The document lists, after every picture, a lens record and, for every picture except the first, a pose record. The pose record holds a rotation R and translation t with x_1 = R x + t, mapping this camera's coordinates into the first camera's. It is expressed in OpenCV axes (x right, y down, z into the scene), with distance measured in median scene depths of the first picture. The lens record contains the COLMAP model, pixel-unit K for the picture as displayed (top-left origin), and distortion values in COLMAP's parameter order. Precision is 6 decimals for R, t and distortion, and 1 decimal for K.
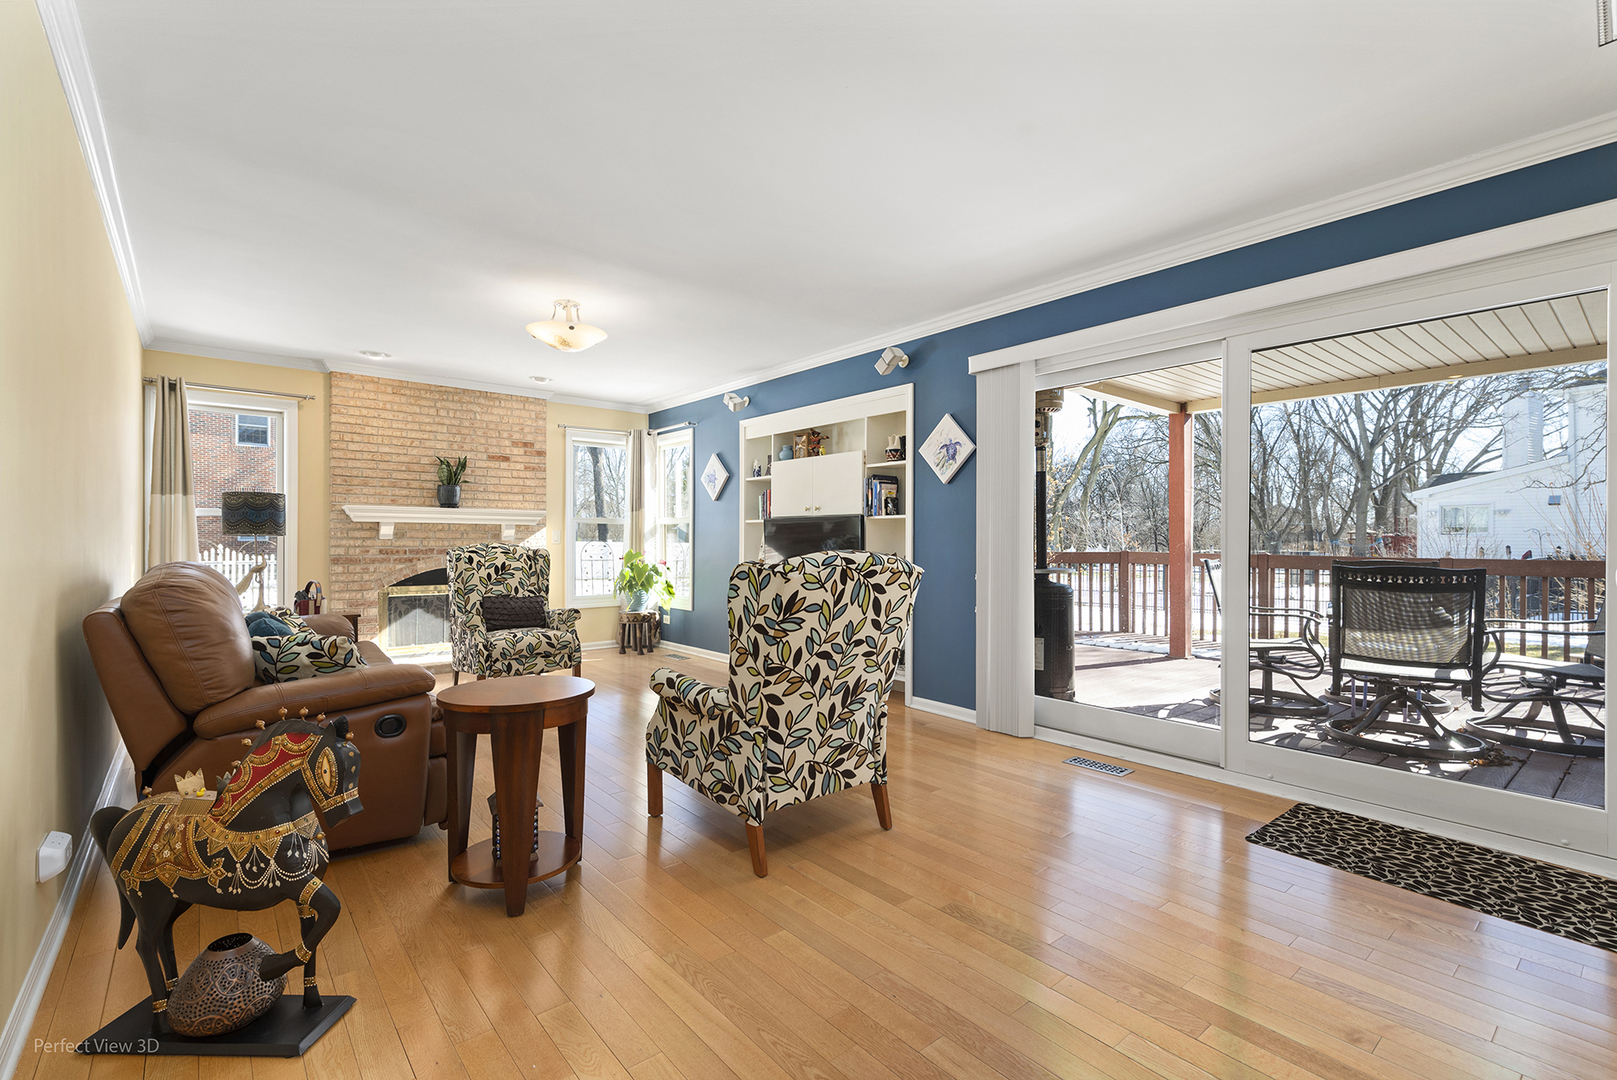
lens RADIAL K [[718.0, 0, 807.8], [0, 718.0, 542.6], [0, 0, 1]] dist [0.003890, -0.000926]
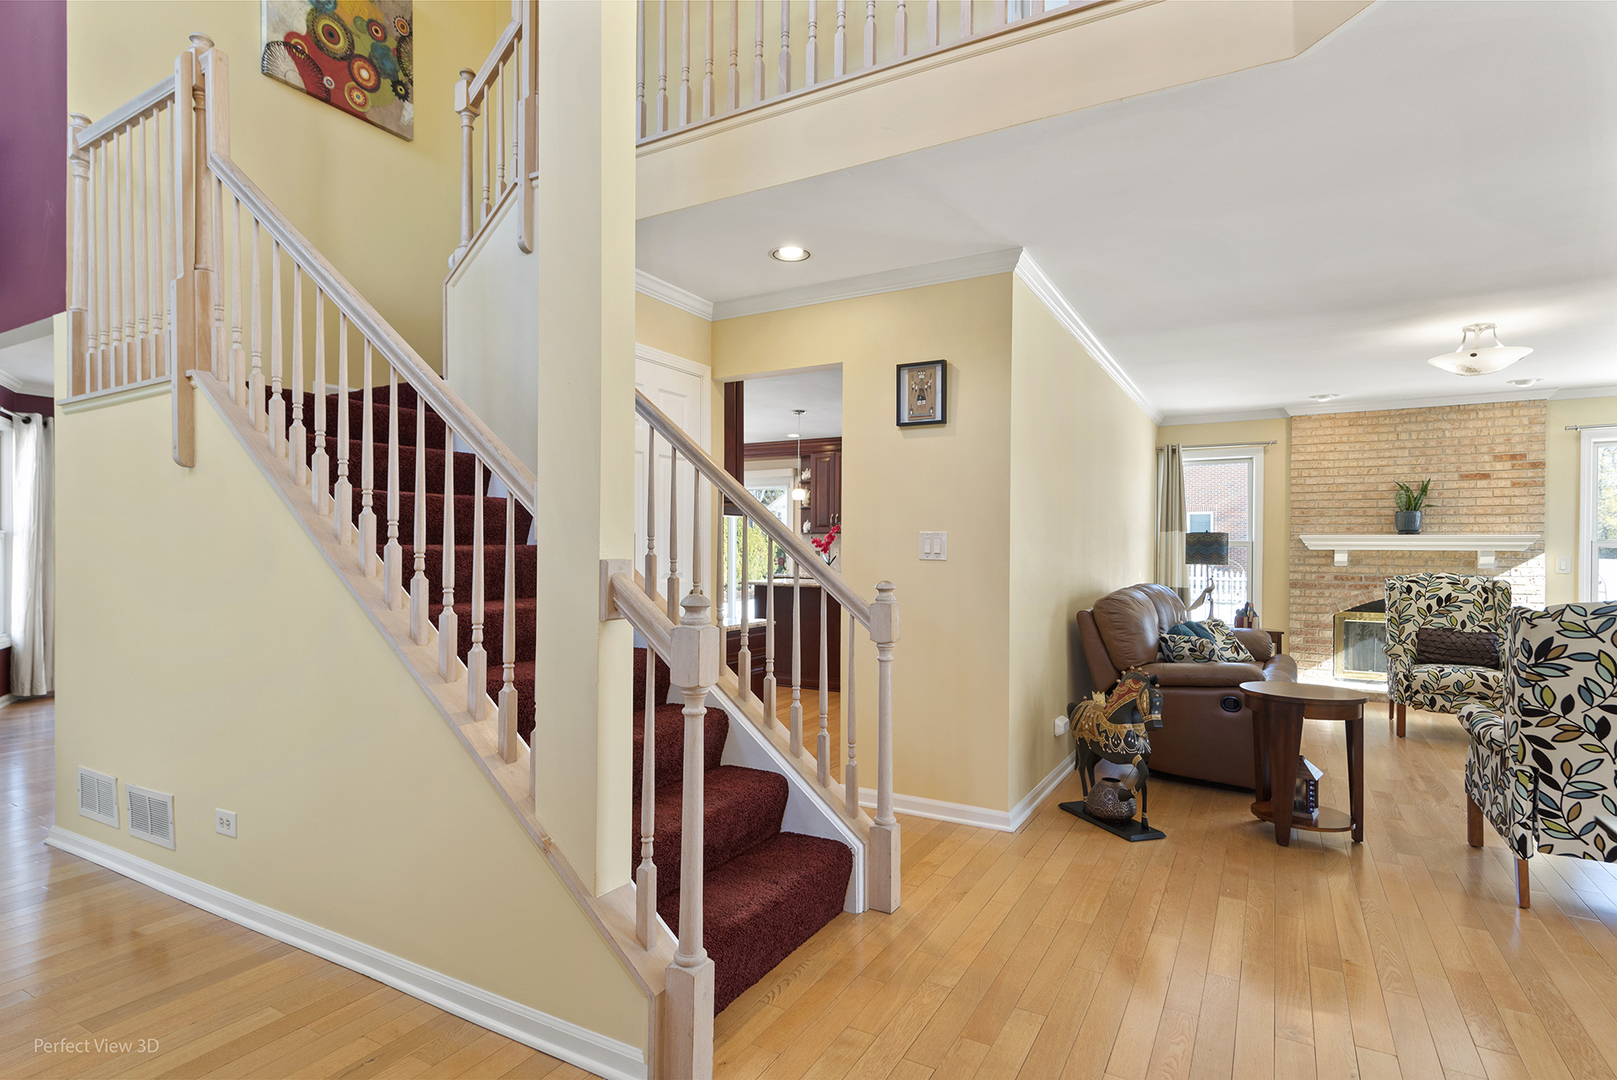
lens RADIAL K [[849.4, 0, 799.7], [0, 849.4, 552.5], [0, 0, 1]] dist [0.022899, -0.003473]
pose [[0.350378, 0.002837, -0.936604, 0.341376], [-0.007692, 0.999970, 0.000151, -0.020576], [0.936577, 0.007152, 0.350389, -0.196810]]
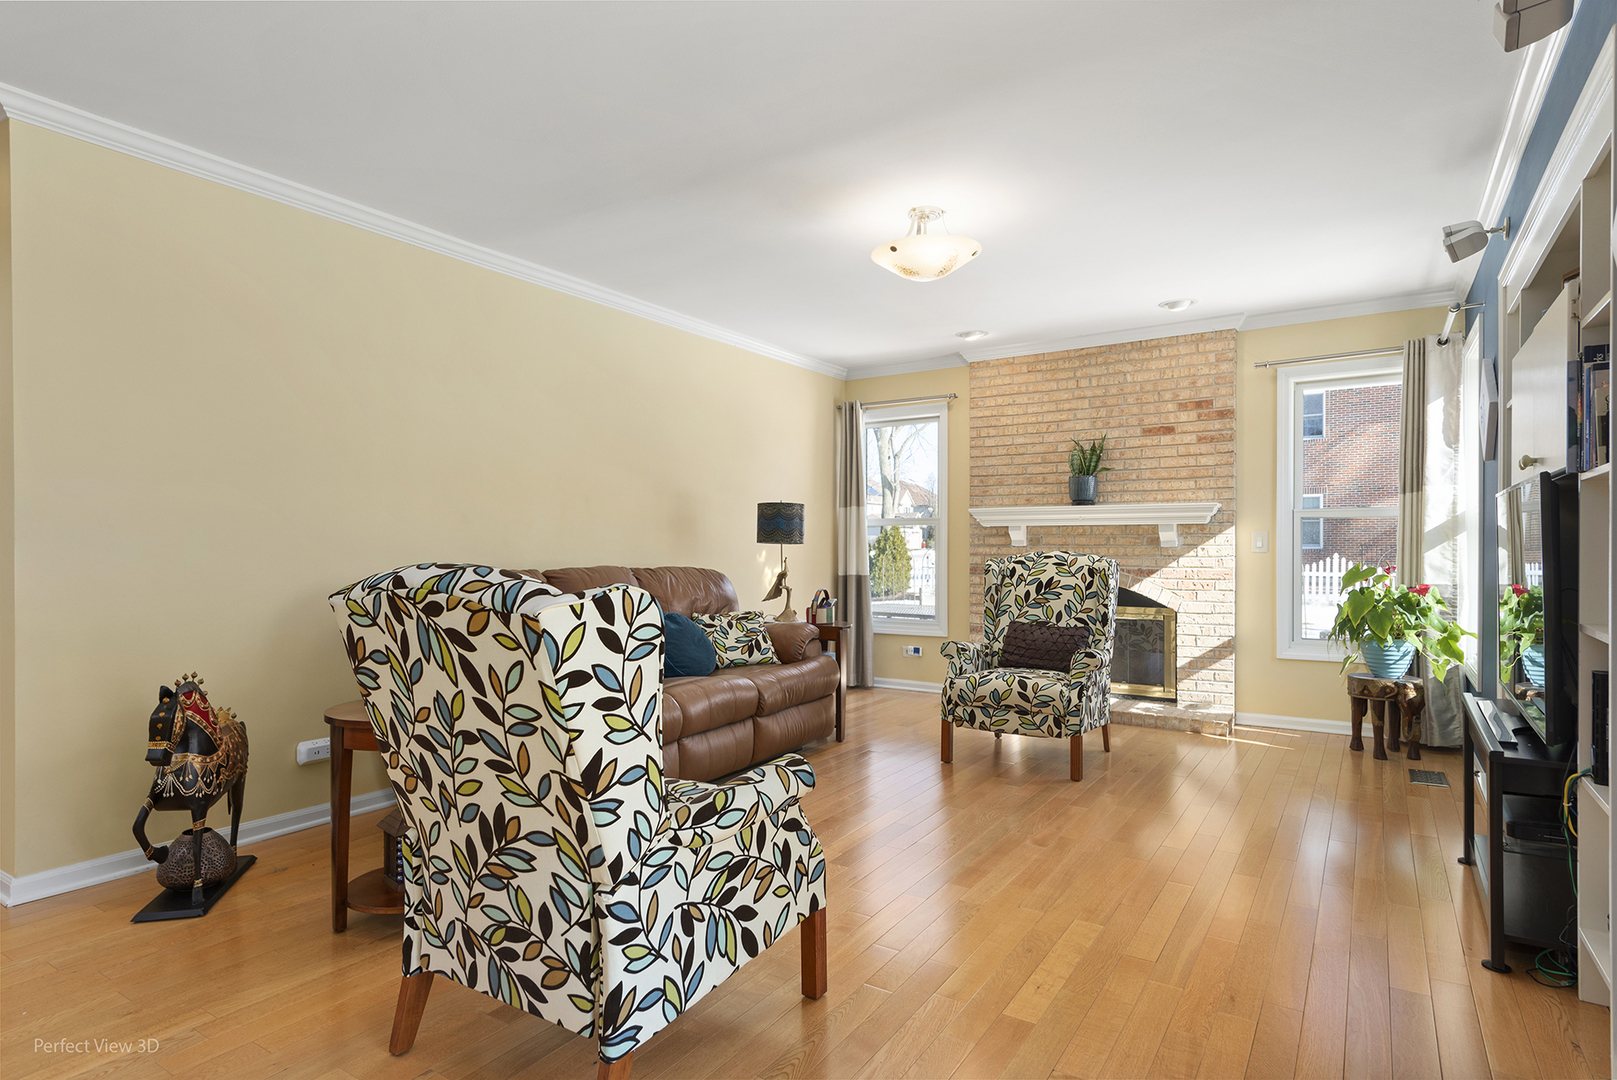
lens RADIAL K [[881.8, 0, 802.5], [0, 881.8, 550.8], [0, 0, 1]] dist [0.024651, 0.000078]
pose [[0.275632, 0.000867, -0.961263, 0.380670], [-0.000956, 0.999999, 0.000628, 0.000116], [0.961263, 0.000746, 0.275632, 0.521130]]
